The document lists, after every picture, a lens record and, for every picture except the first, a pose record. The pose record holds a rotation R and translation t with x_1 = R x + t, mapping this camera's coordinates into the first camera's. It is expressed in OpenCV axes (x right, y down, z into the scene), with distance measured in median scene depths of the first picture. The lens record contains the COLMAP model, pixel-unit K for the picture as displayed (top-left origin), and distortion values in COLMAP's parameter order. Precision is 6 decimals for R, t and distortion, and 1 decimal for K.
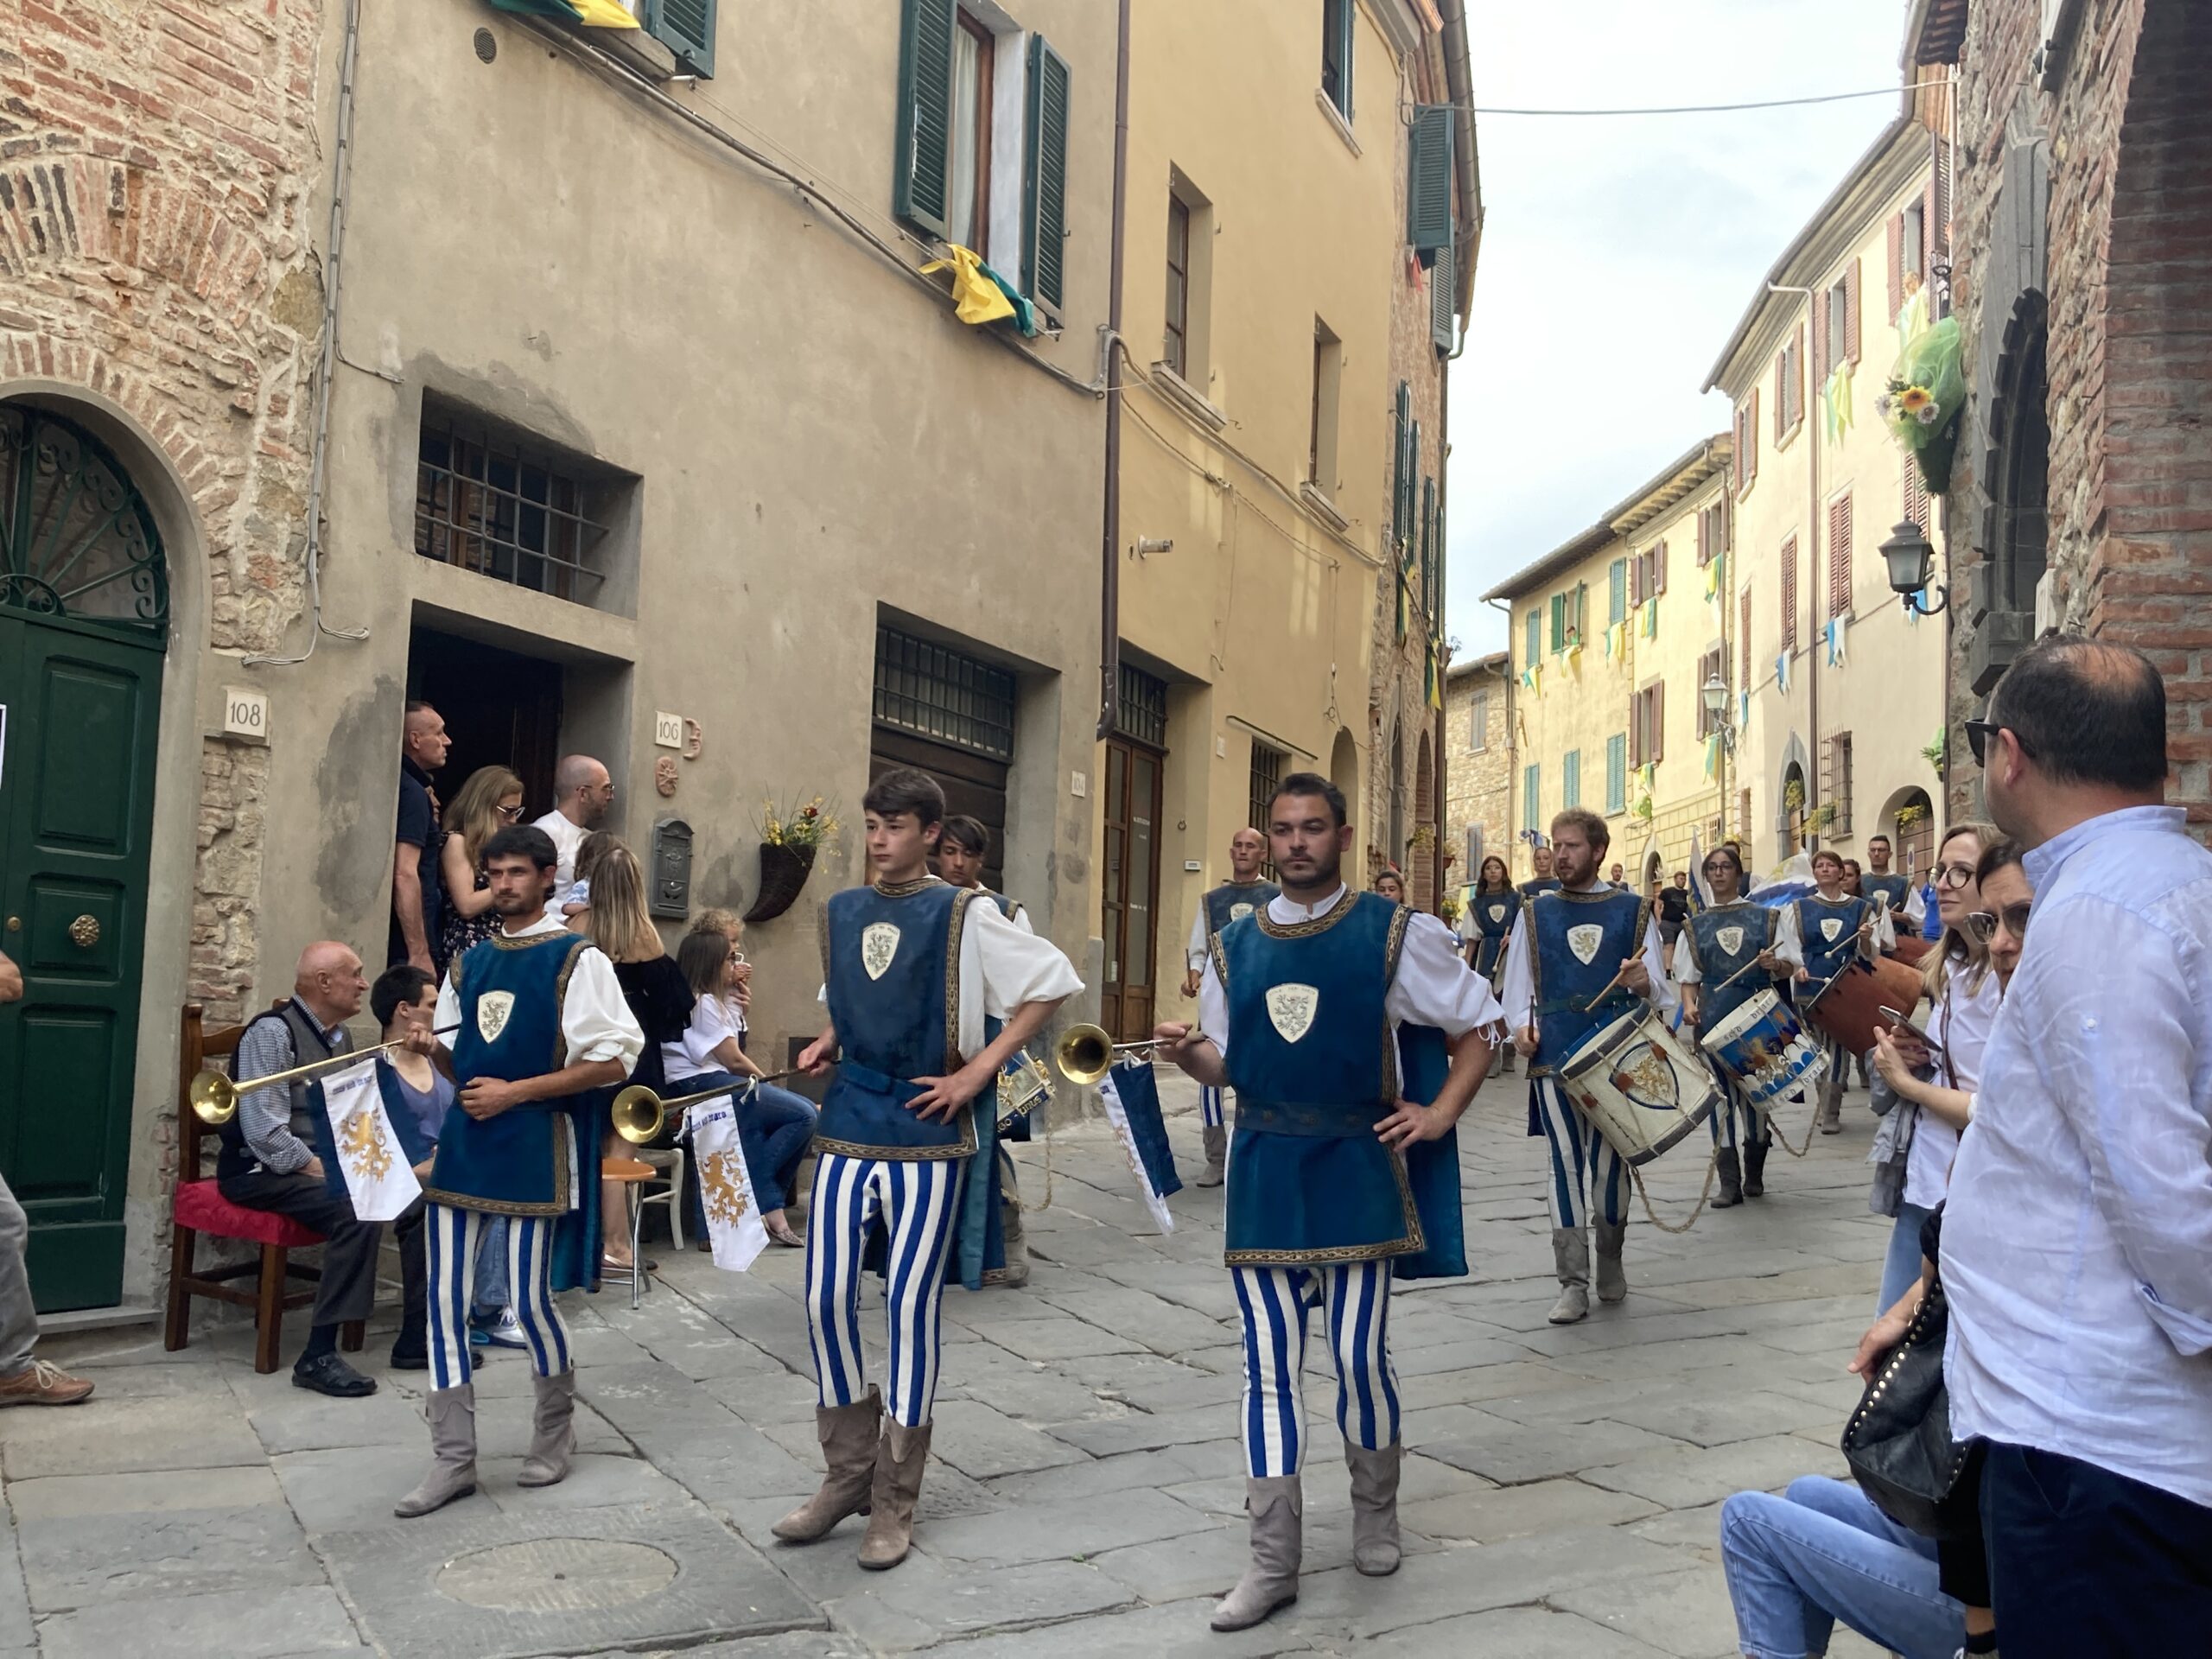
lens RADIAL K [[2503.3, 0, 1106.0], [0, 2503.3, 829.5], [0, 0, 1]] dist [0.112994, -0.276476]
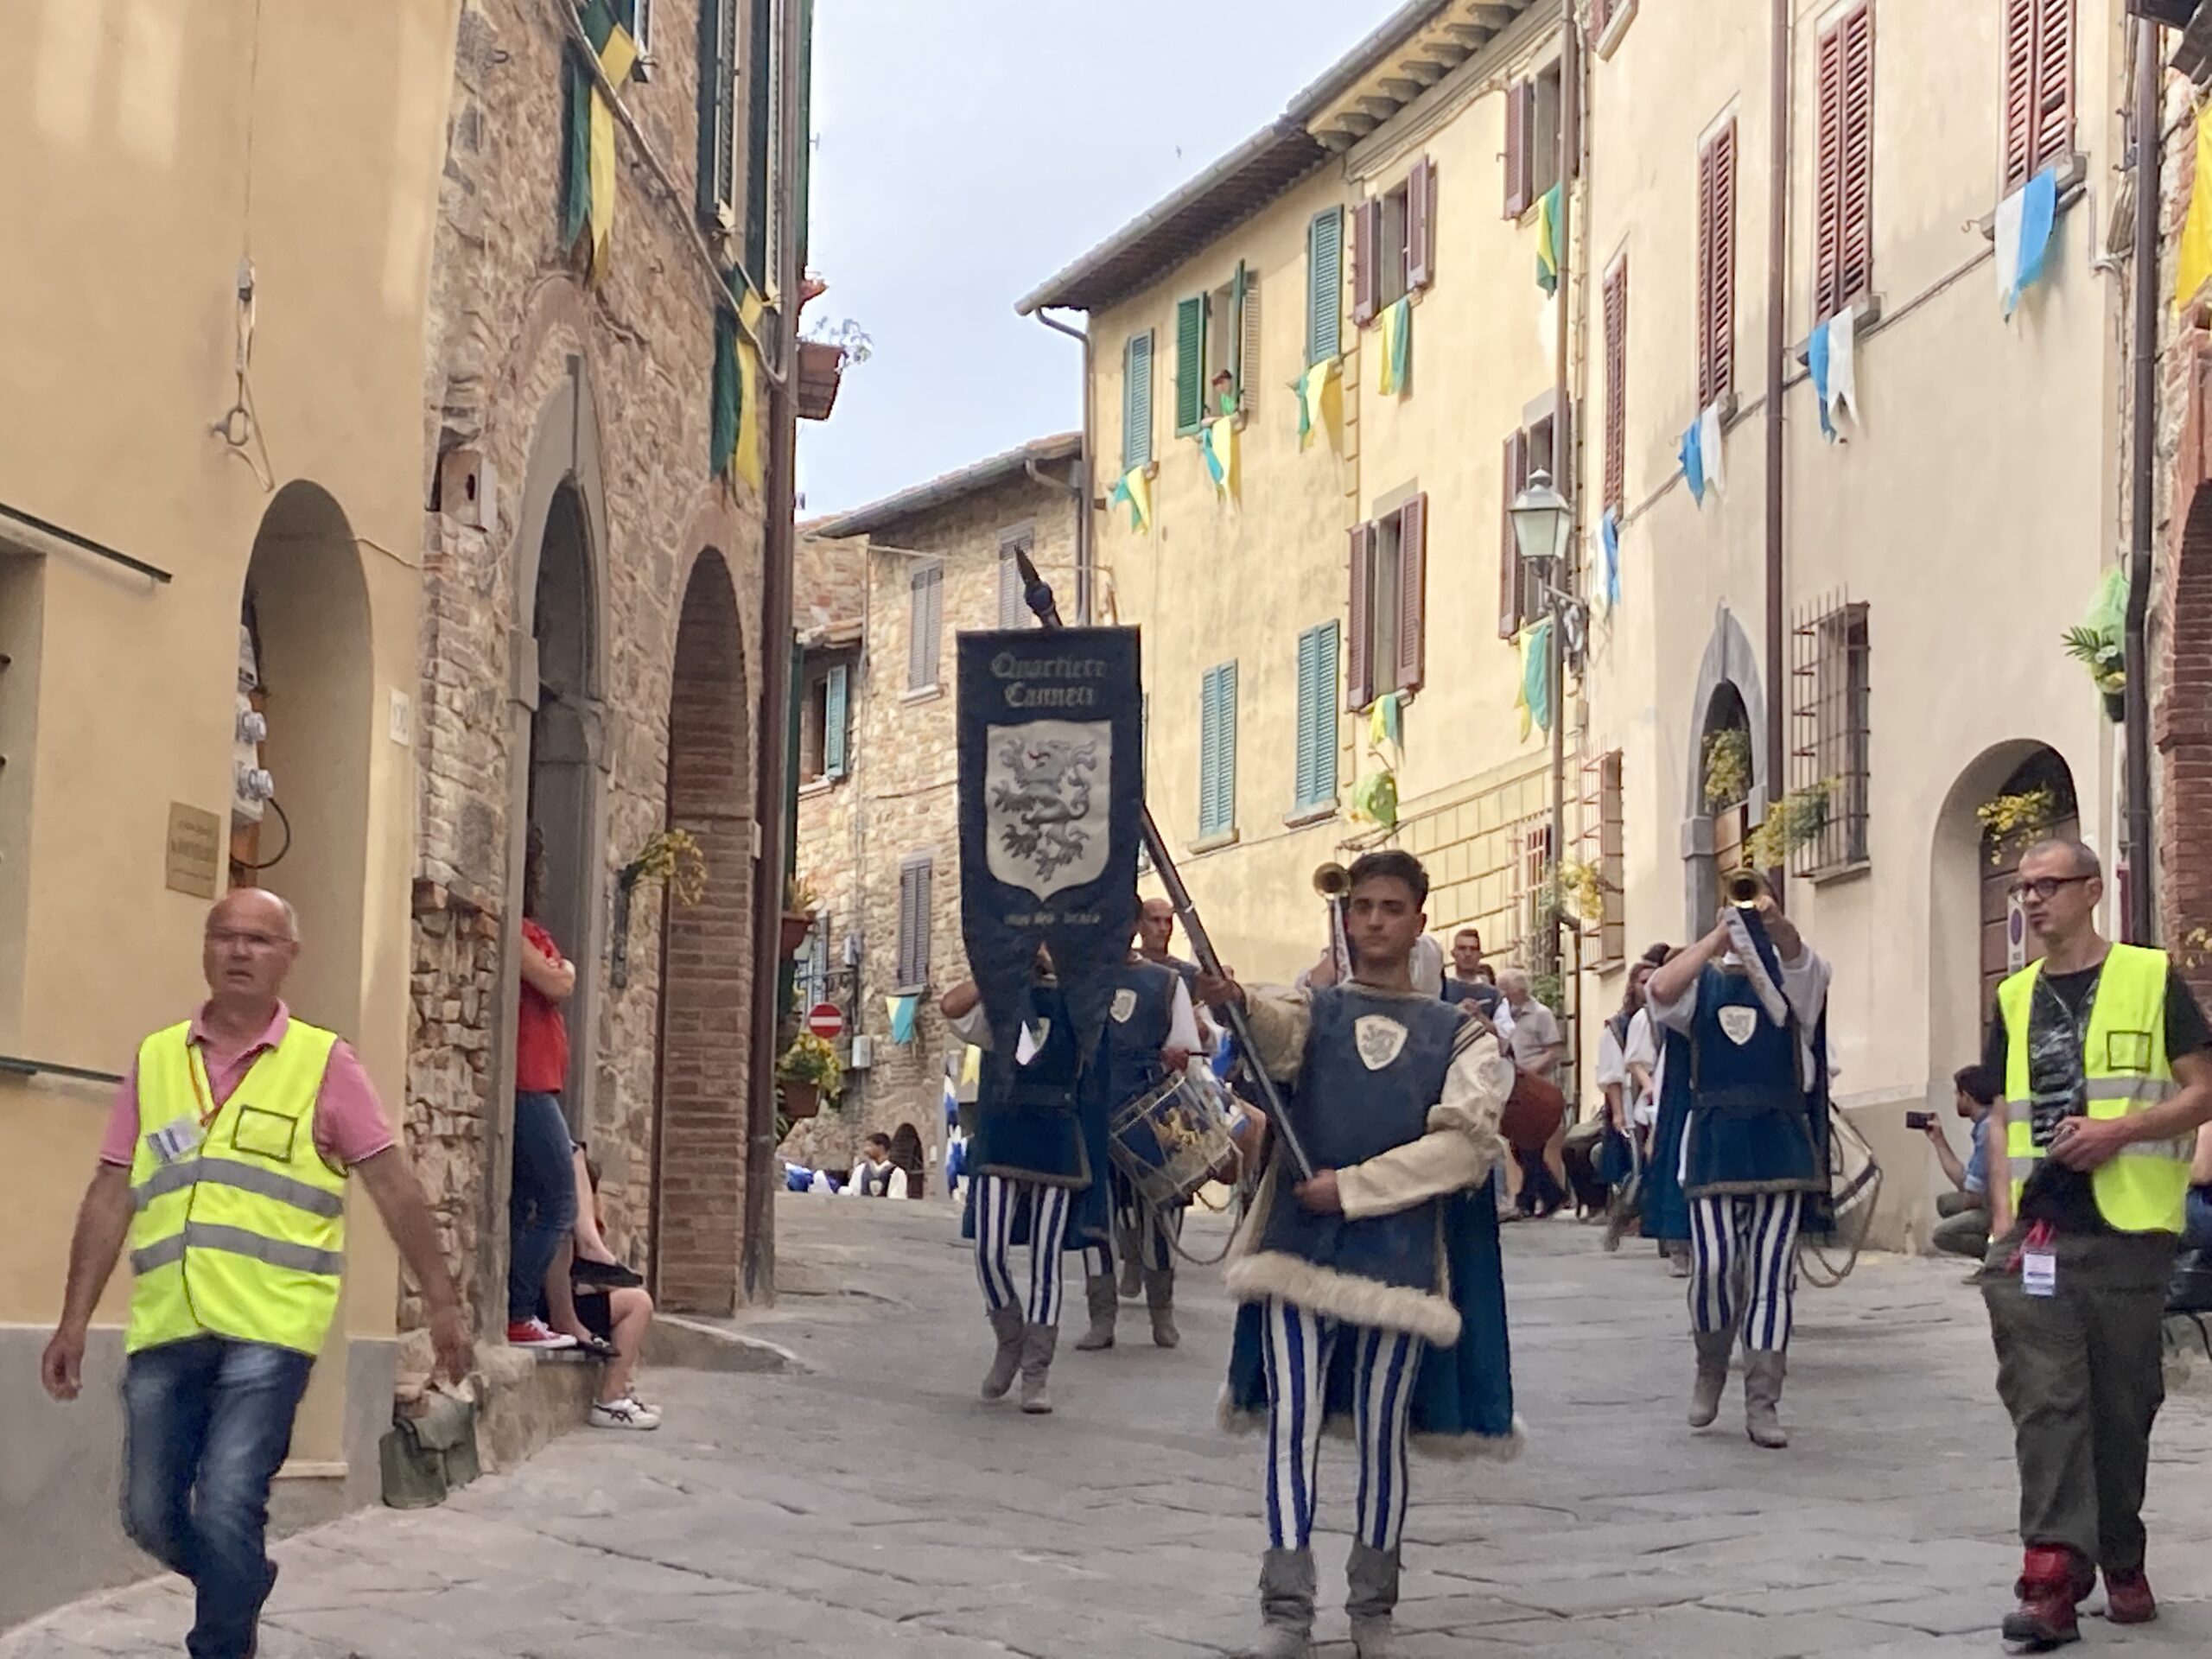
lens RADIAL K [[5787.5, 0, 1106.0], [0, 5787.5, 829.5], [0, 0, 1]] dist [-0.019222, 0.084238]
pose [[0.987050, 0.010610, 0.160059, 0.033885], [-0.010140, 0.999942, -0.003754, 0.000955], [-0.160090, 0.002083, 0.987100, 0.127784]]
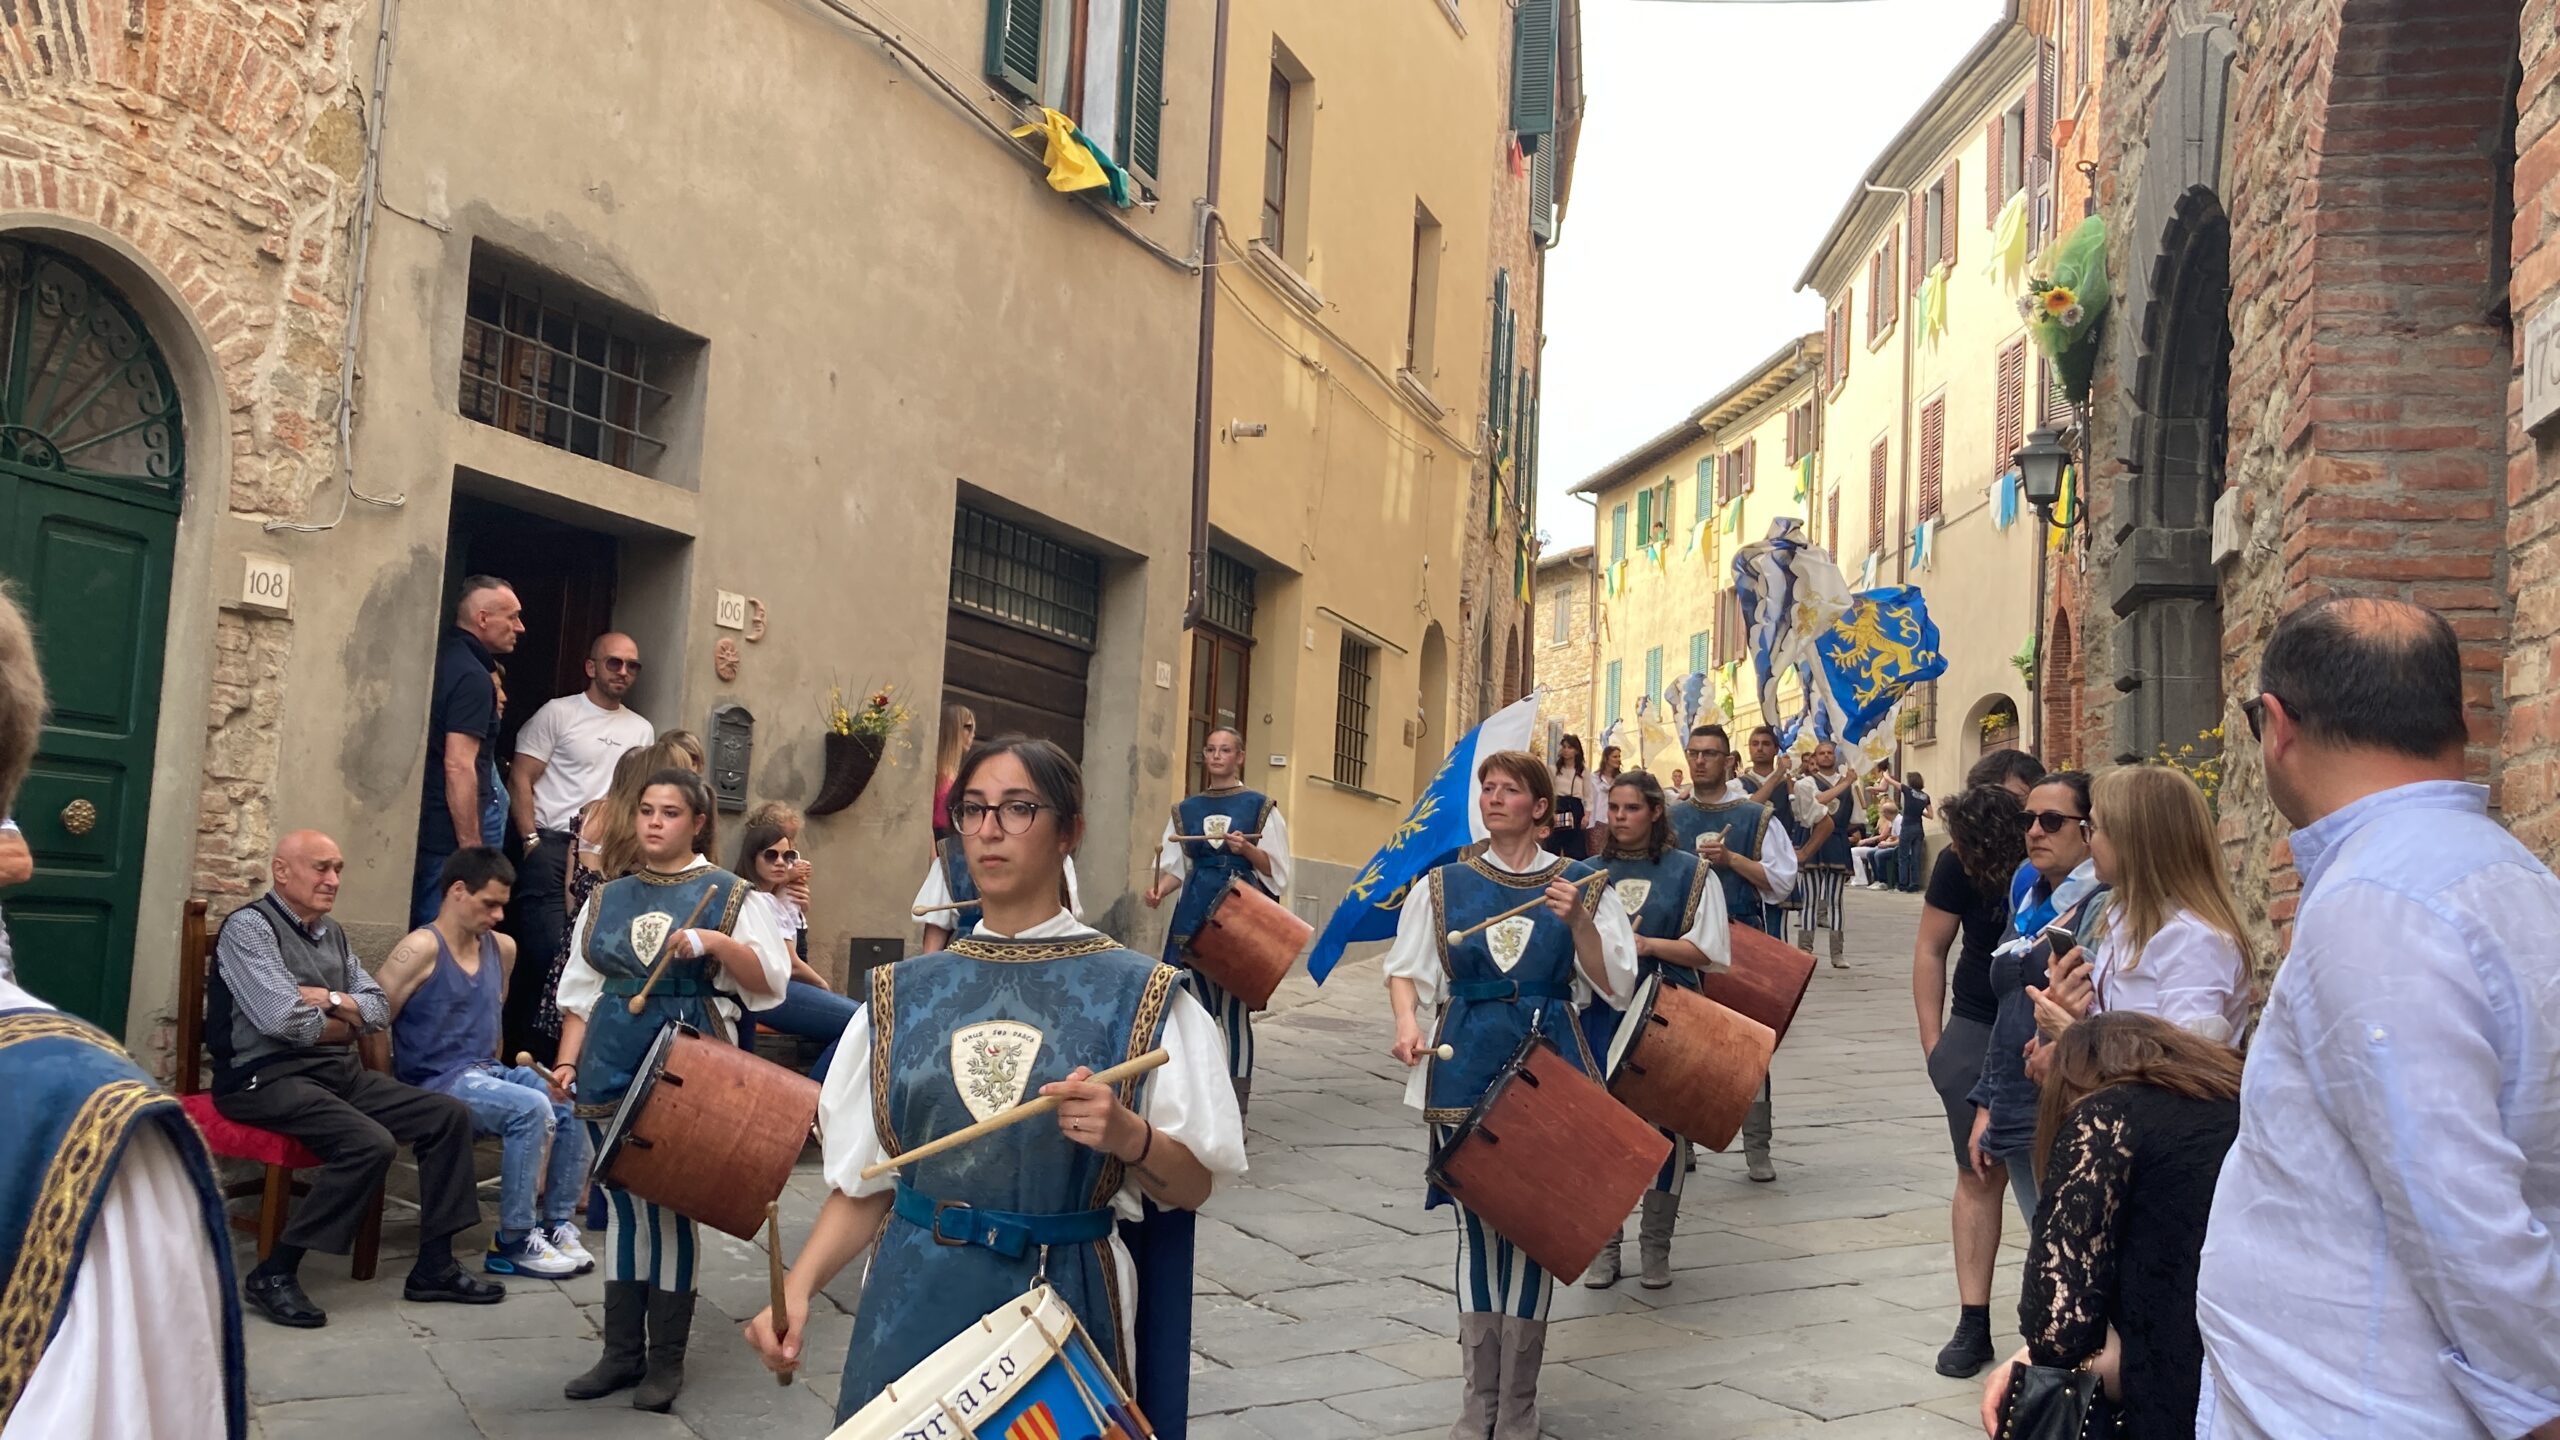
lens RADIAL K [[2531.2, 0, 1281.8], [0, 2531.2, 707.4], [0, 0, 1]] dist [0.078852, -0.107629]
pose [[0.998934, 0.025314, 0.038599, -0.000727], [-0.025206, 0.999677, -0.003296, -0.001086], [-0.038670, 0.002320, 0.999249, 0.008314]]
